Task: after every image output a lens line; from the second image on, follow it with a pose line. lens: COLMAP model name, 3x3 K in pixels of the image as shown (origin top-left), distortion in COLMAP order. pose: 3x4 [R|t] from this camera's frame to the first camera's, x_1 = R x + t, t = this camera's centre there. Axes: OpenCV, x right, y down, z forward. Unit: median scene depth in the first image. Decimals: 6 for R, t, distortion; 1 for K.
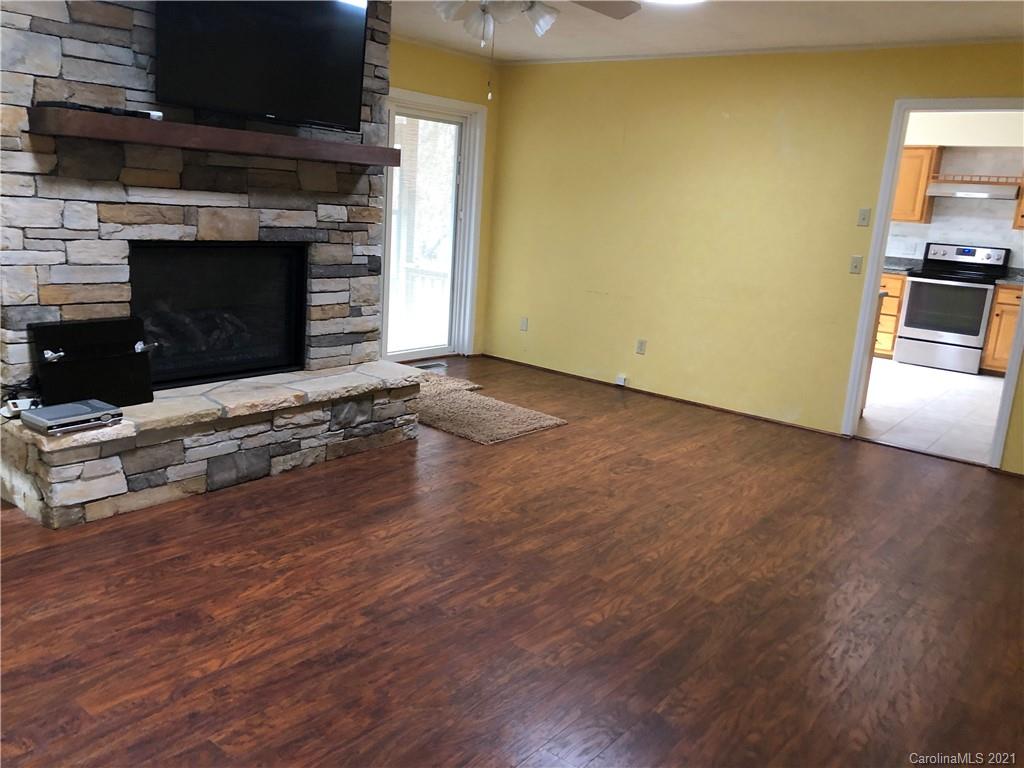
lens RADIAL K [[841.5, 0, 504.7], [0, 841.5, 372.5], [0, 0, 1]] dist [0.044500, -0.033454]
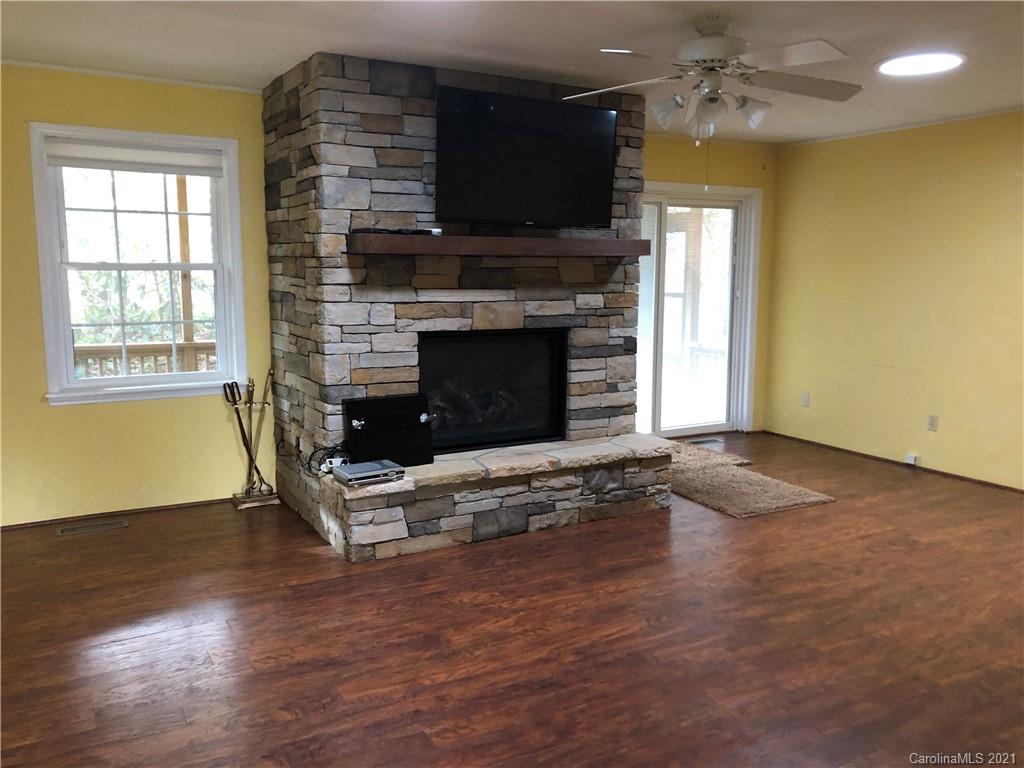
lens RADIAL K [[835.0, 0, 514.0], [0, 835.0, 377.7], [0, 0, 1]] dist [0.158556, -0.383840]
pose [[0.931067, -0.017520, -0.364429, 0.136602], [-0.015601, 0.996021, -0.087741, 0.016536], [0.364516, 0.087378, 0.927089, -0.080431]]
